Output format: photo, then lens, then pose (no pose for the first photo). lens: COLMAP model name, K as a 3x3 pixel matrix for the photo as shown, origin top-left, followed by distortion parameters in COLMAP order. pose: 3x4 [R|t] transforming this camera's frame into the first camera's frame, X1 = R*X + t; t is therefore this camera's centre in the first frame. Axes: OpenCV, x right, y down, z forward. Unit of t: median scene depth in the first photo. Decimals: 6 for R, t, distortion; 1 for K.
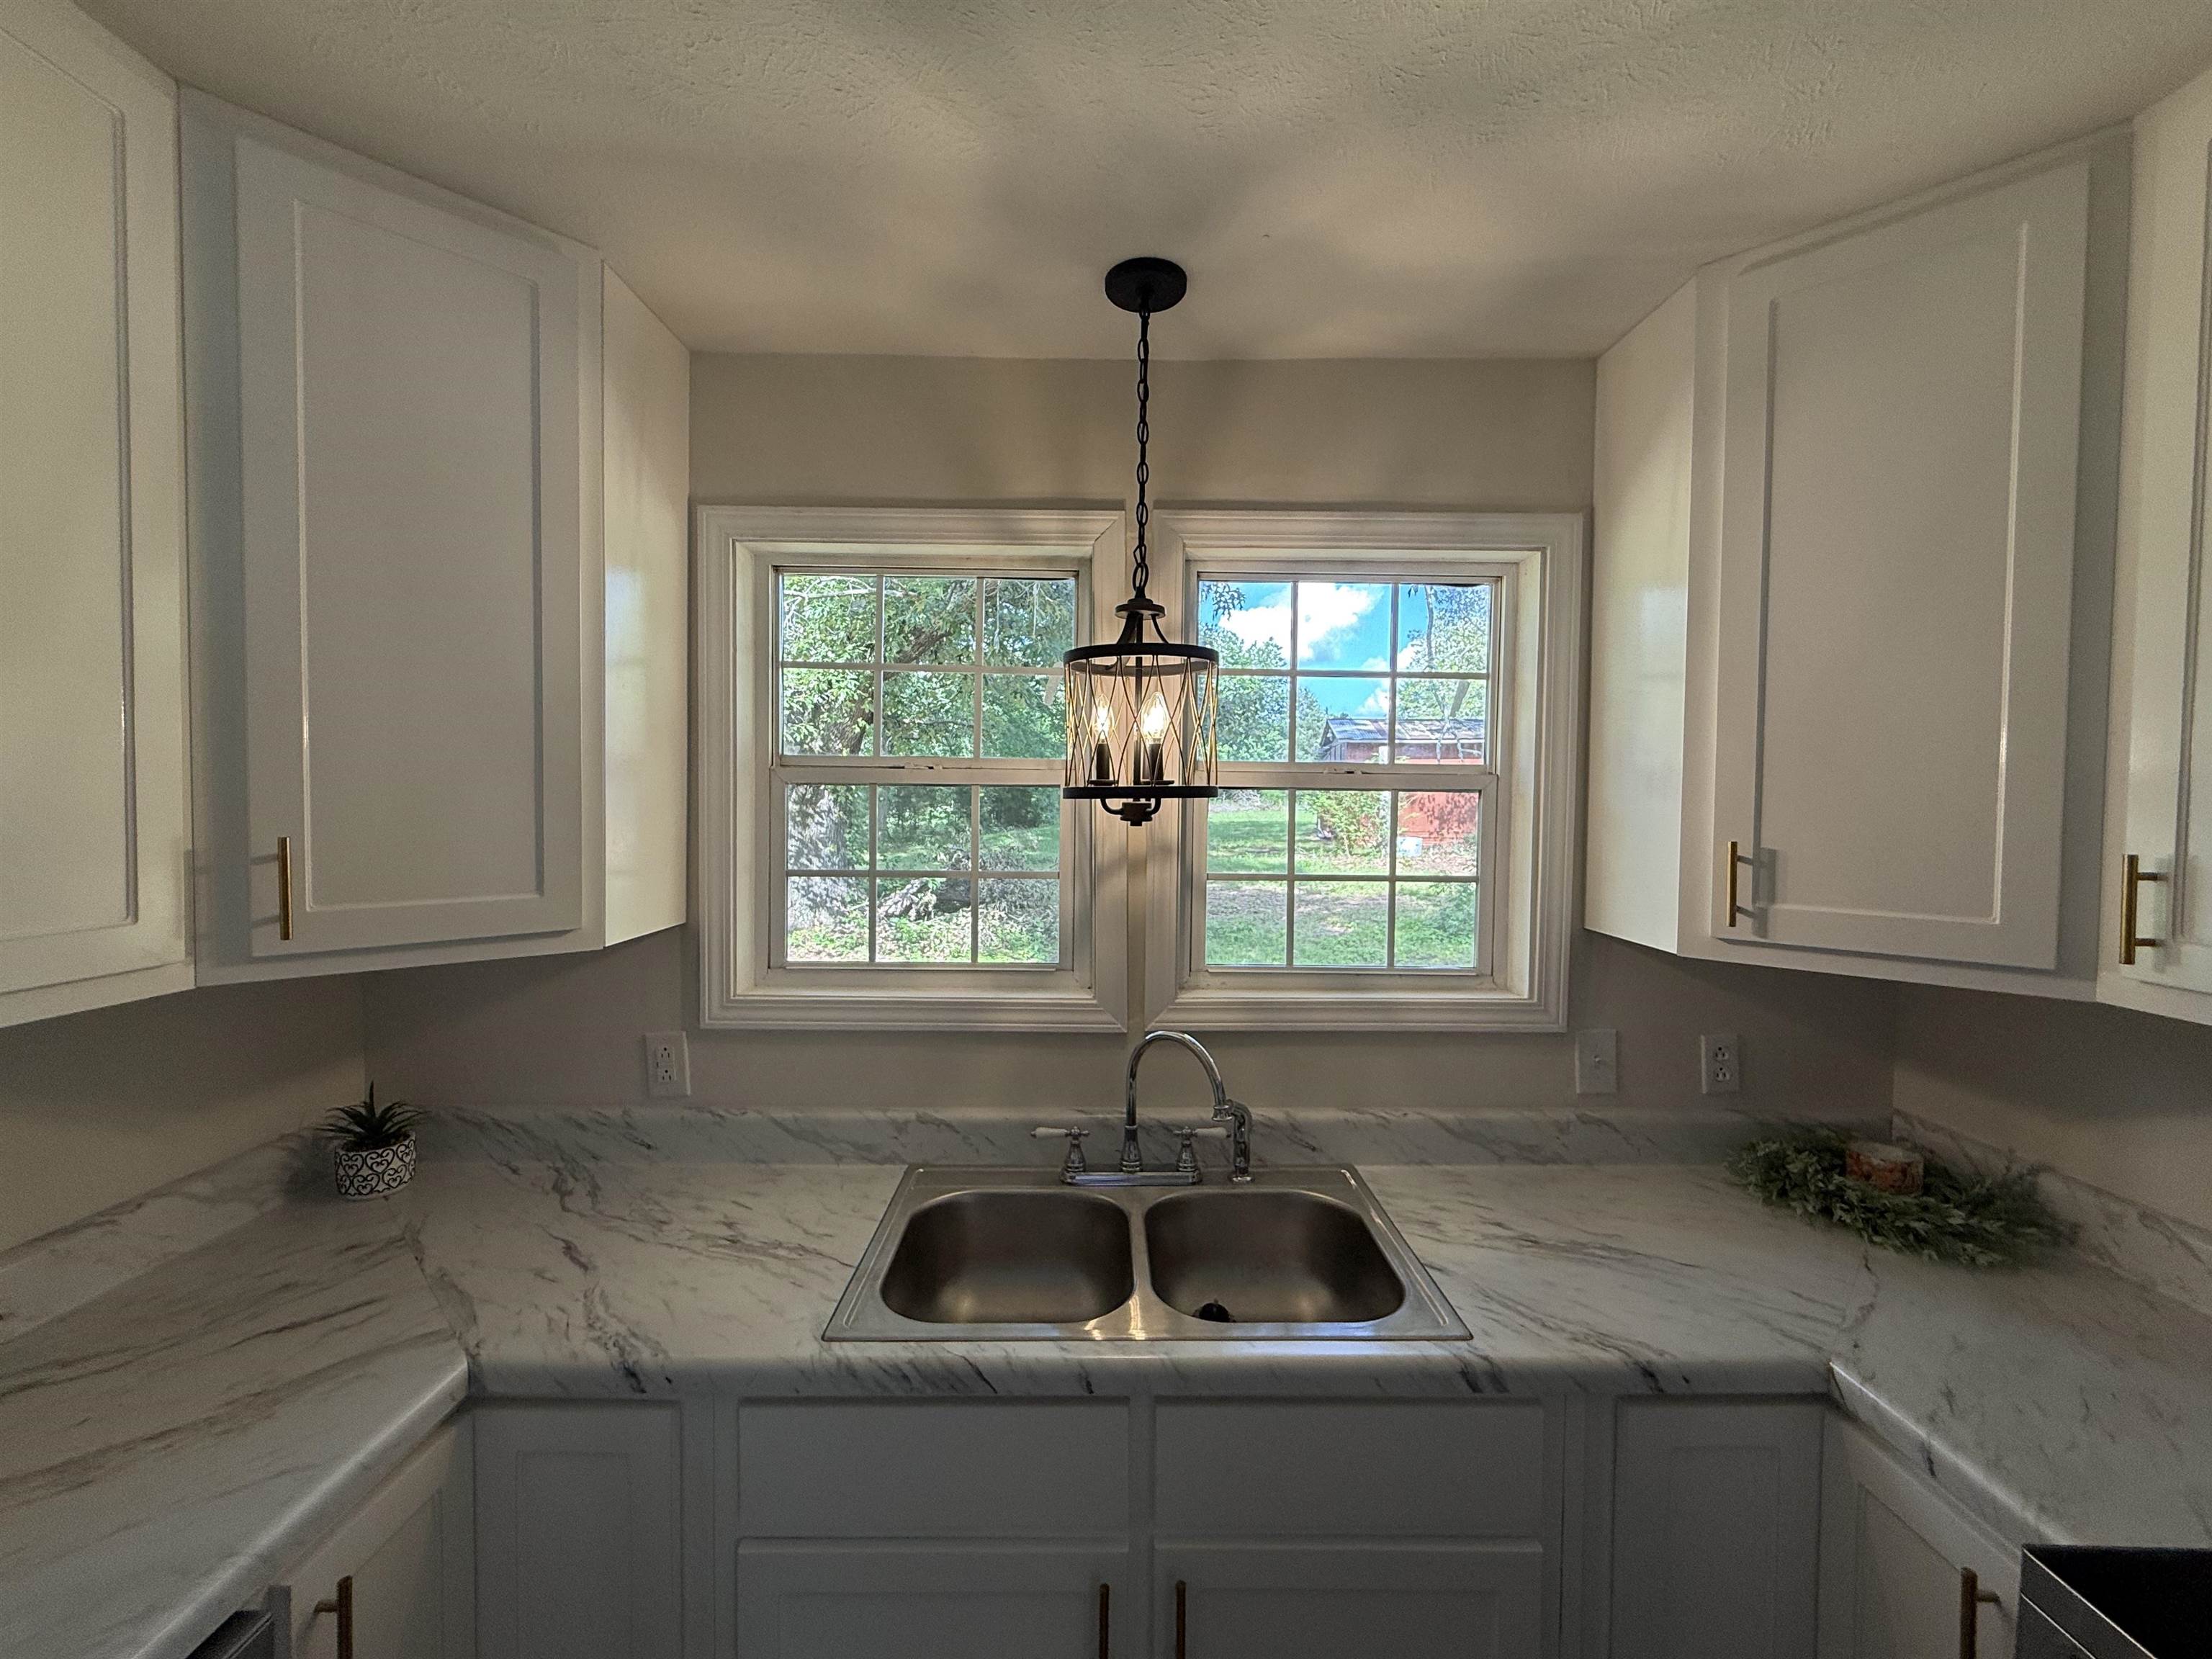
lens RADIAL K [[893.6, 0, 1094.3], [0, 893.6, 829.7], [0, 0, 1]] dist [-0.003352, 0.000054]
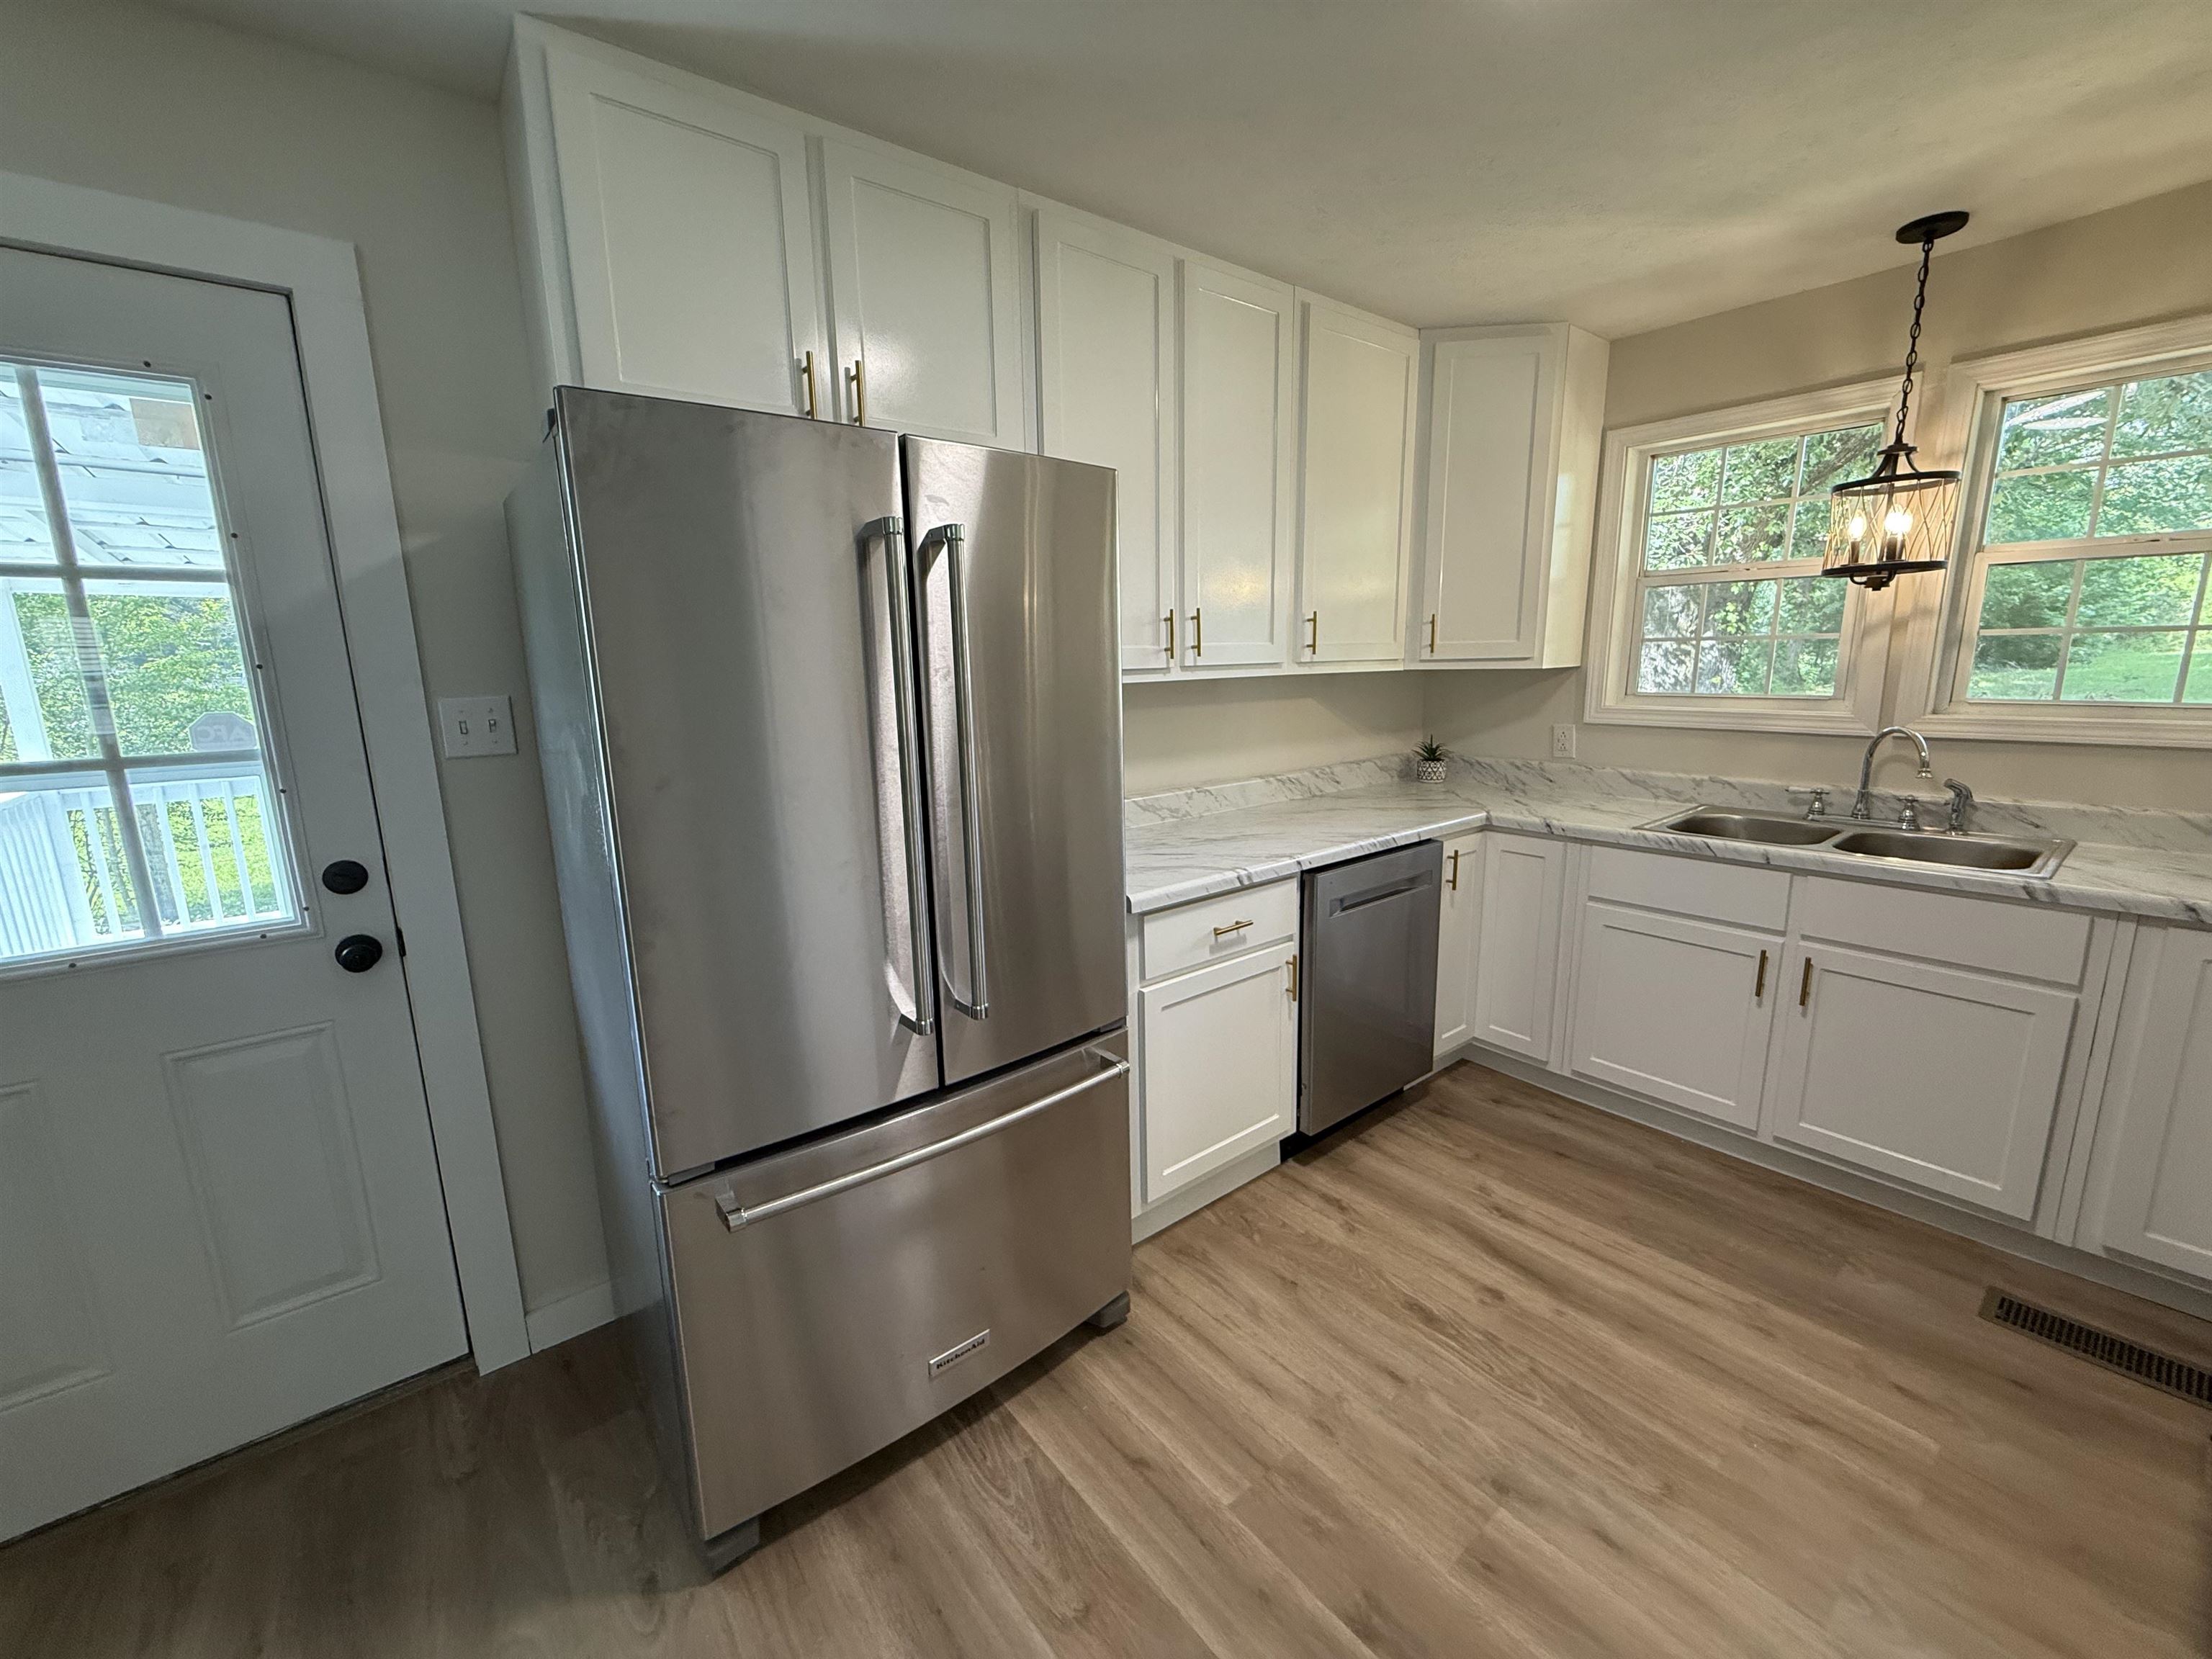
lens RADIAL K [[893.6, 0, 1092.3], [0, 893.6, 829.2], [0, 0, 1]] dist [-0.003352, 0.000054]
pose [[0.620694, 0.126753, -0.773739, 0.456190], [-0.000123, 0.986862, 0.161568, 0.156668], [0.784053, -0.100189, 0.612555, -1.123252]]
